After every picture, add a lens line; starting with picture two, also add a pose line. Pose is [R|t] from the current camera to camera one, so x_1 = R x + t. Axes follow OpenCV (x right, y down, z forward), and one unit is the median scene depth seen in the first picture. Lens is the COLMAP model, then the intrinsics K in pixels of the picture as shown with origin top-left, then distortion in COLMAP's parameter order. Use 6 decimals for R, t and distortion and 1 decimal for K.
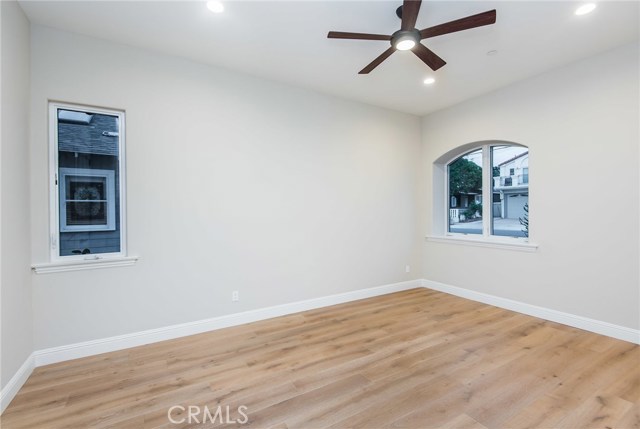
lens RADIAL K [[294.7, 0, 320.0], [0, 294.7, 214.5], [0, 0, 1]] dist [-0.002803, -0.000969]
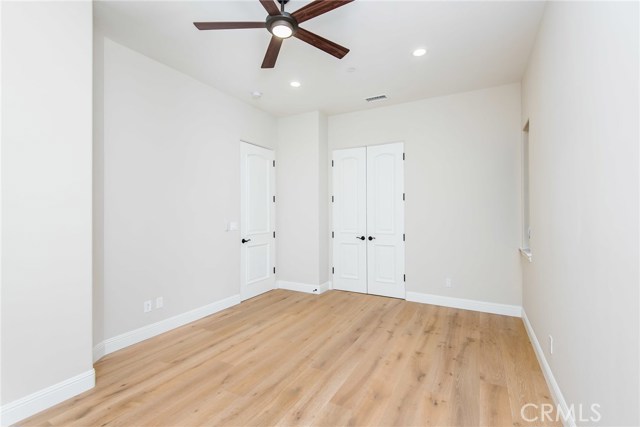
lens RADIAL K [[294.7, 0, 320.0], [0, 294.7, 213.5], [0, 0, 1]] dist [-0.002803, -0.000969]
pose [[-0.861068, 0.009287, -0.508404, 0.644367], [-0.000199, 0.999827, 0.018600, -0.021418], [0.508489, 0.016117, -0.860918, 1.806486]]
